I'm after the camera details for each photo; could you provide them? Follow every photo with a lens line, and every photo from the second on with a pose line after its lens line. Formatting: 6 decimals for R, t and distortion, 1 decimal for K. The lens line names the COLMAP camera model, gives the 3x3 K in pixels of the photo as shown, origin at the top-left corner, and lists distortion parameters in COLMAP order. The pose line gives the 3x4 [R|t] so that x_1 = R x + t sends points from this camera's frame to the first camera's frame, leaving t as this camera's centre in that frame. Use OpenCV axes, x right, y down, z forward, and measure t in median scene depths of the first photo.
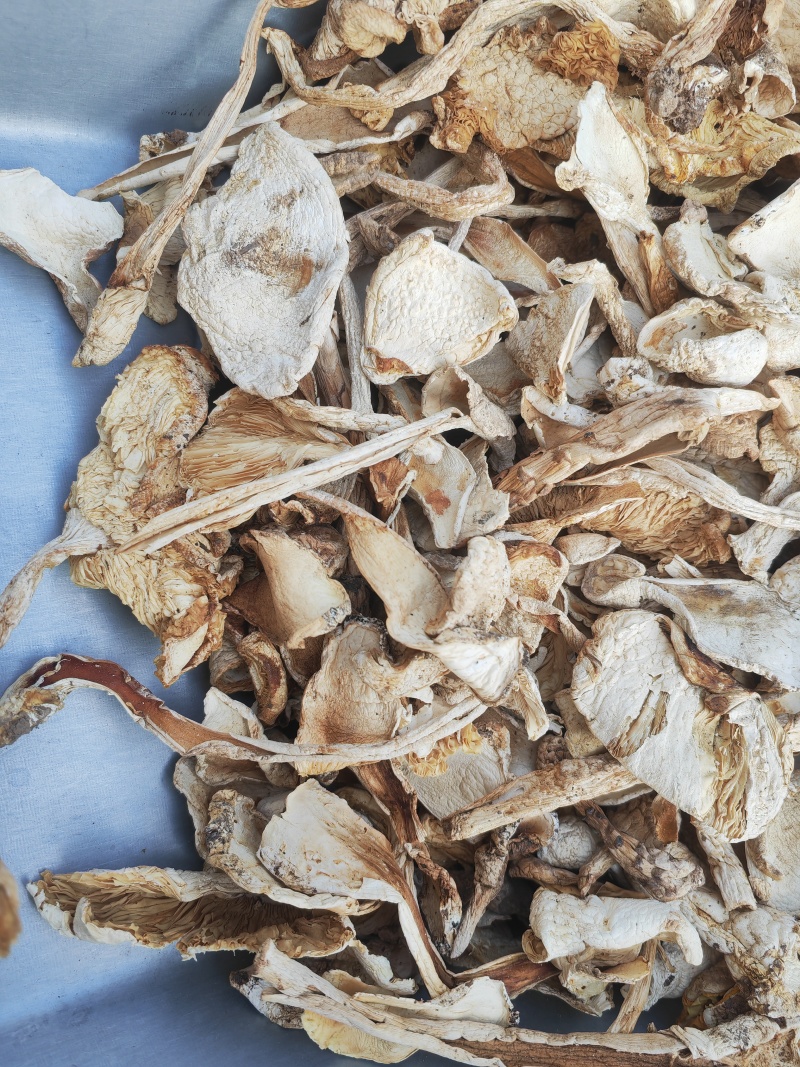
lens RADIAL K [[843.7, 0, 400.0], [0, 843.7, 533.5], [0, 0, 1]] dist [-0.005509, -0.015158]
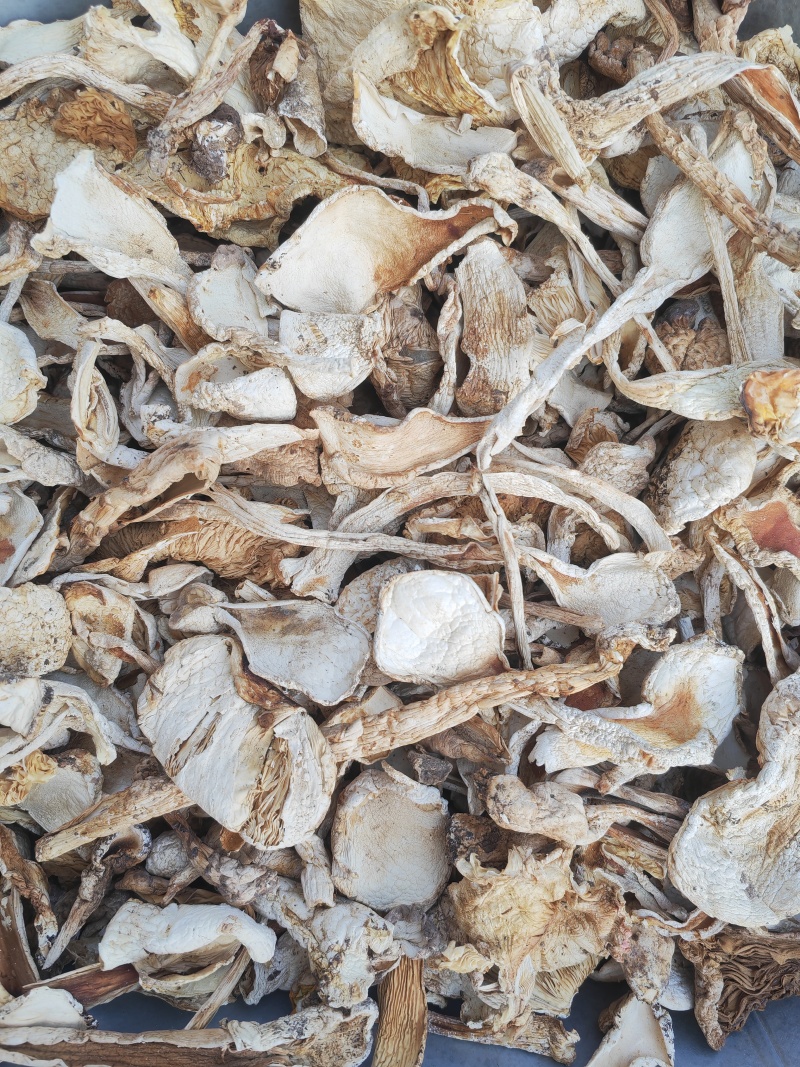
lens RADIAL K [[837.8, 0, 400.0], [0, 837.8, 533.5], [0, 0, 1]] dist [0.001438, -0.019555]
pose [[0.996890, -0.076041, -0.020709, 0.578583], [0.076456, 0.996872, 0.020020, -0.042347], [0.019122, -0.021541, 0.999585, -0.056802]]
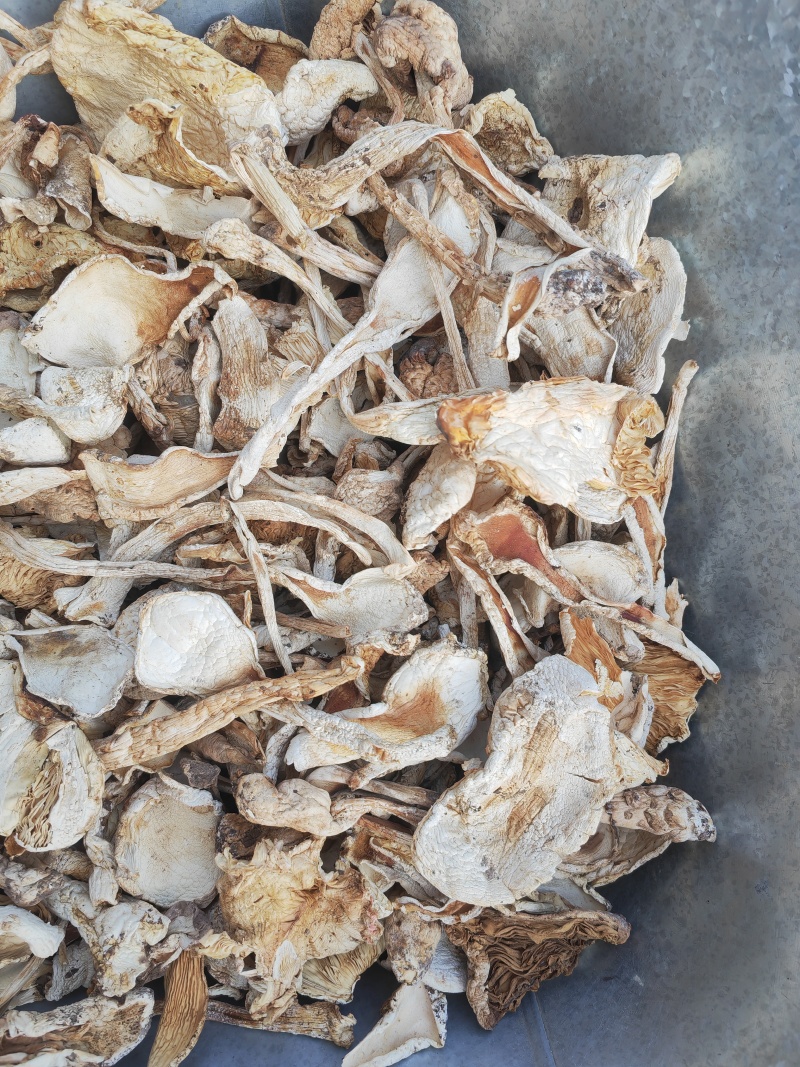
lens RADIAL K [[837.8, 0, 400.0], [0, 837.8, 533.5], [0, 0, 1]] dist [0.001438, -0.019555]
pose [[0.991593, -0.125836, -0.030158, 0.935806], [0.125088, 0.991817, -0.025518, 0.015101], [0.033122, 0.021531, 0.999219, -0.164419]]
